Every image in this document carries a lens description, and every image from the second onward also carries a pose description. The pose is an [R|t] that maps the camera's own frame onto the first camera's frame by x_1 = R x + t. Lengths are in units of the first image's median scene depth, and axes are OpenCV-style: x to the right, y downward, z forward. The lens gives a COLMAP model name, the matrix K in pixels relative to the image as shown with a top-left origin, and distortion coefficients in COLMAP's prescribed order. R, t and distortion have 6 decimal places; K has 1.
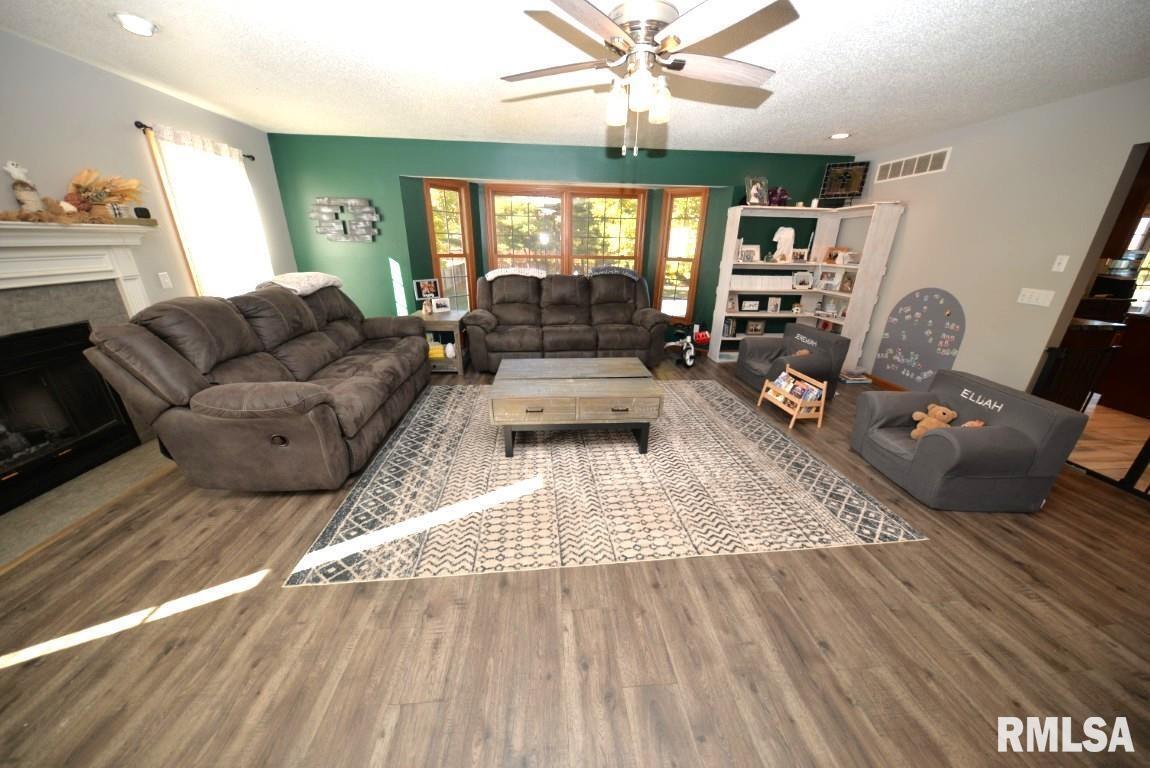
lens RADIAL K [[377.7, 0, 576.4], [0, 377.7, 387.8], [0, 0, 1]] dist [0.003260, -0.005635]
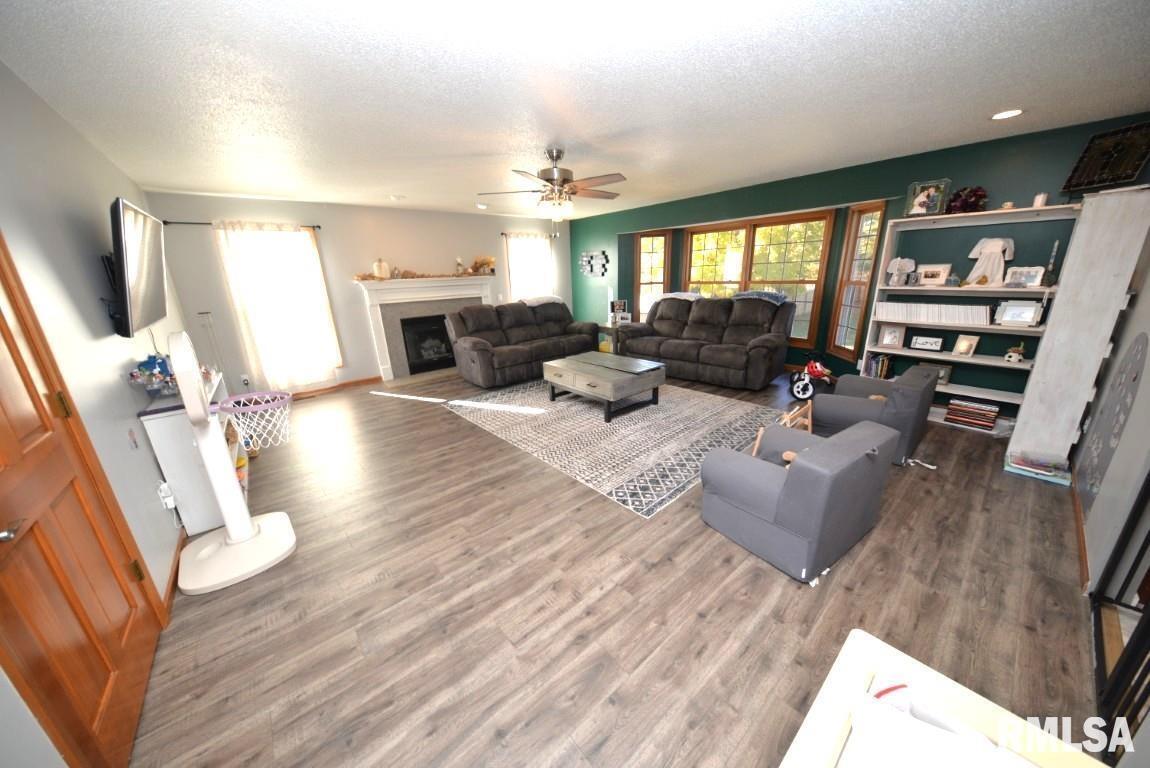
lens RADIAL K [[396.6, 0, 583.4], [0, 396.6, 390.4], [0, 0, 1]] dist [-0.014430, -0.000286]
pose [[0.572021, 0.198631, -0.795825, 0.853148], [-0.245728, 0.967172, 0.064774, -0.010286], [0.782566, 0.158505, 0.602052, 0.011211]]
